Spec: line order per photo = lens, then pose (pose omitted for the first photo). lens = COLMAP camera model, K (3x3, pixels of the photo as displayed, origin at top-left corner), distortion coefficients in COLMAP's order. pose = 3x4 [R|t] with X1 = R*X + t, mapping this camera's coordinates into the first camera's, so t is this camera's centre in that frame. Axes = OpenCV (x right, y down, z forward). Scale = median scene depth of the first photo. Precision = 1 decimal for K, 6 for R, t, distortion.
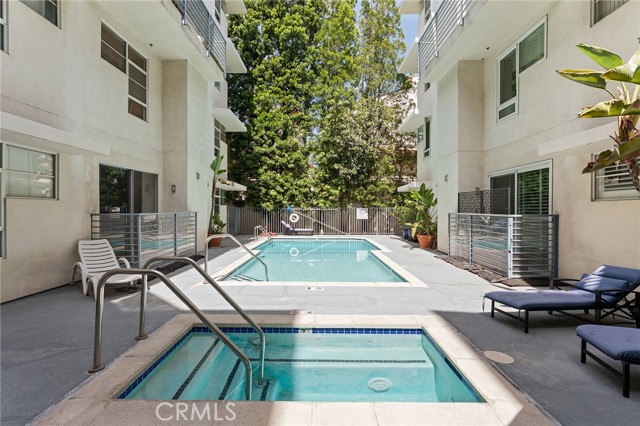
lens RADIAL K [[305.4, 0, 320.0], [0, 305.4, 213.0], [0, 0, 1]] dist [-0.000237, -0.000031]
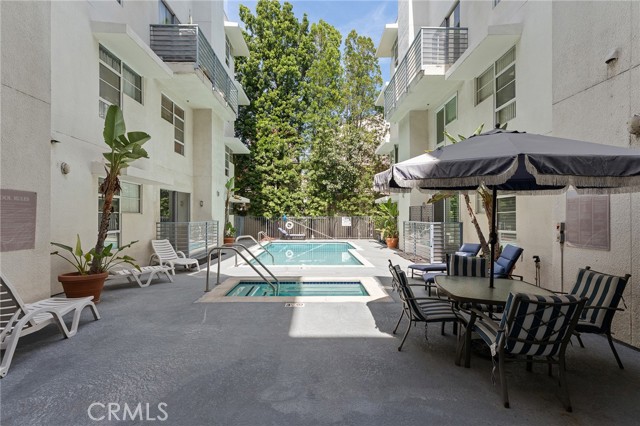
lens RADIAL K [[305.4, 0, 320.0], [0, 305.4, 213.0], [0, 0, 1]] dist [-0.000237, -0.000031]
pose [[0.999736, -0.003102, 0.022757, 0.007909], [0.003656, 0.999697, -0.024330, -0.002026], [-0.022675, 0.024406, 0.999445, -0.195068]]
